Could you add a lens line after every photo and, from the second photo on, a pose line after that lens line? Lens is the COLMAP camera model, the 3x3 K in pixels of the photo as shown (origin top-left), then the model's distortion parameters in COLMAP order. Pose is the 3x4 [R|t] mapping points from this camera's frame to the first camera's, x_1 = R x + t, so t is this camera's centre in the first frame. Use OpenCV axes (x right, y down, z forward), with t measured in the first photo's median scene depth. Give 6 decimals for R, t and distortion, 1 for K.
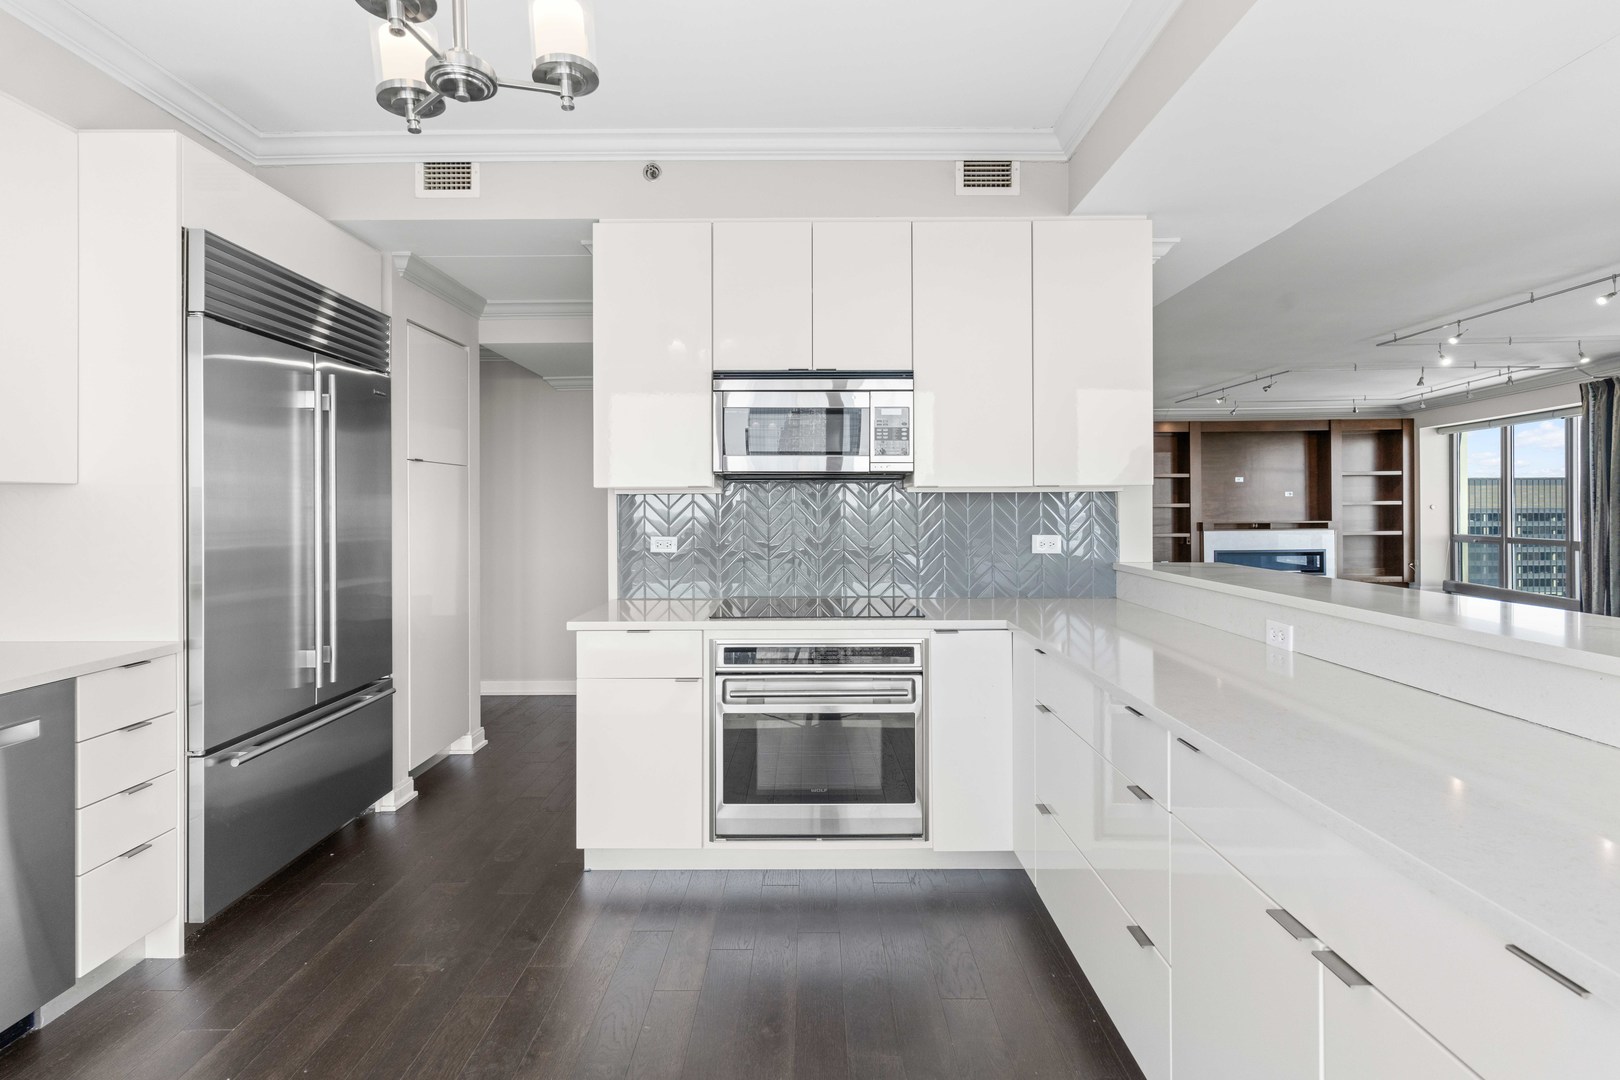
lens RADIAL K [[778.0, 0, 816.4], [0, 778.0, 505.8], [0, 0, 1]] dist [-0.001827, -0.000340]
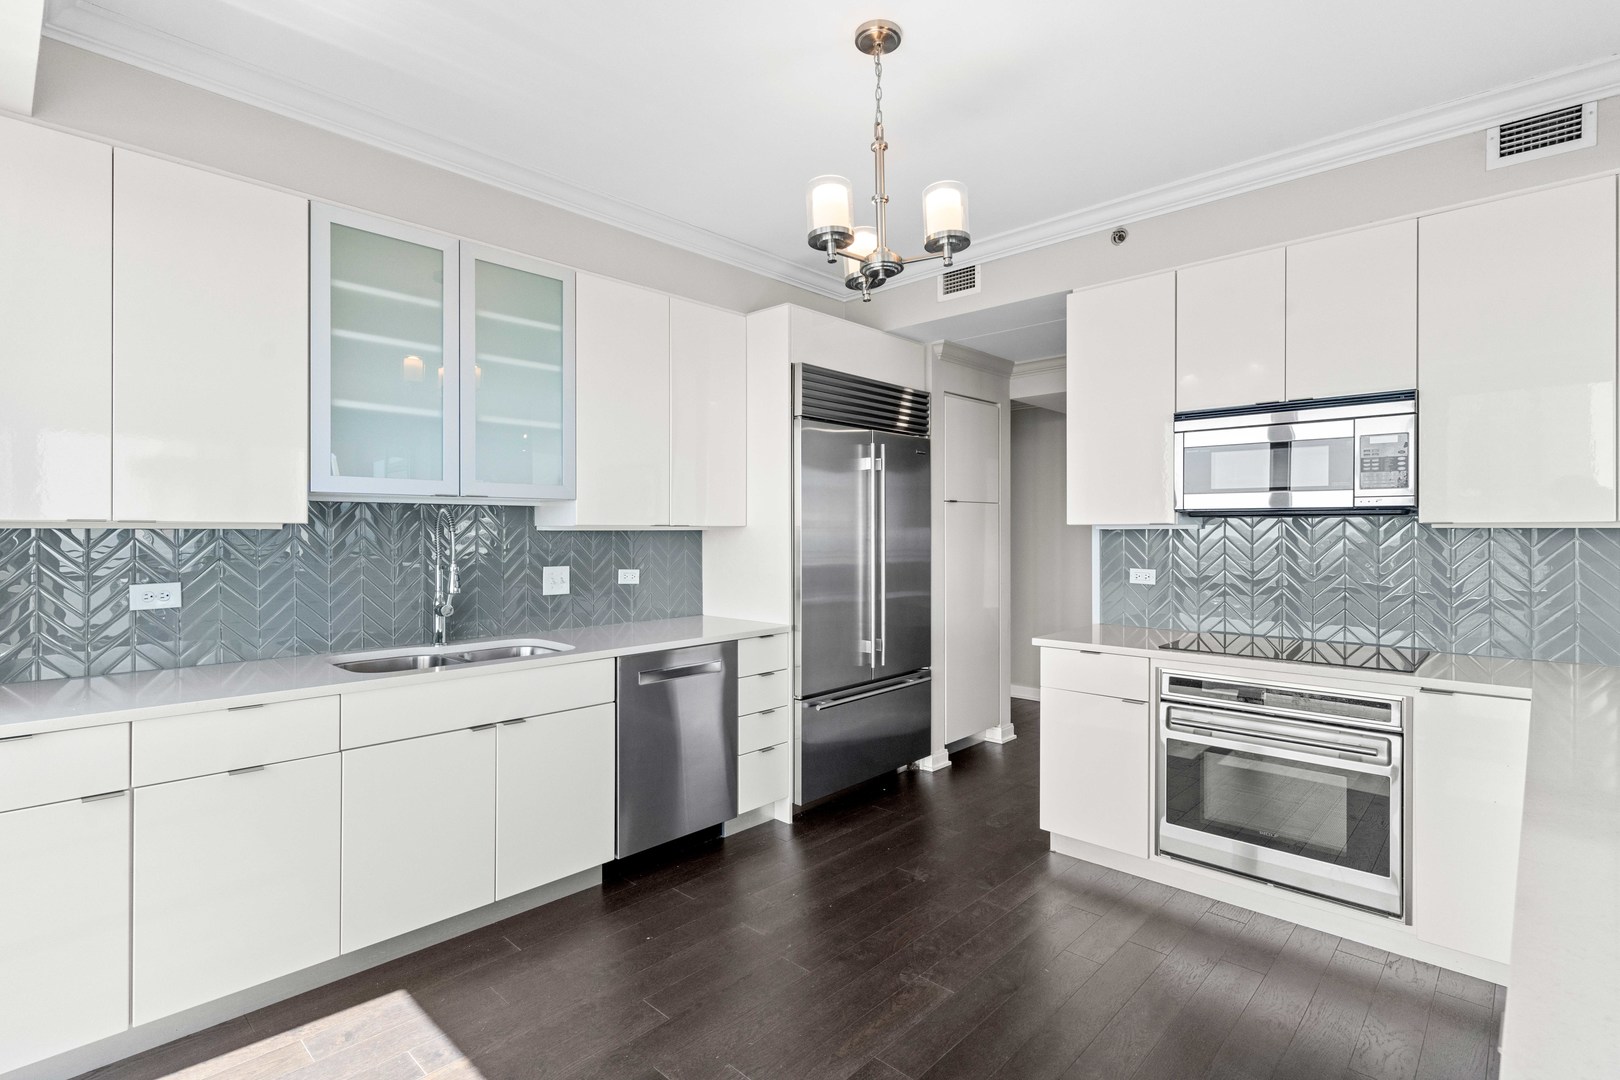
lens RADIAL K [[784.7, 0, 830.1], [0, 784.7, 533.9], [0, 0, 1]] dist [-0.000471, 0.000046]
pose [[0.738280, 0.007328, -0.674454, 0.258217], [-0.001566, 0.999957, 0.009150, -0.021620], [0.674492, -0.005700, 0.738260, -0.101727]]
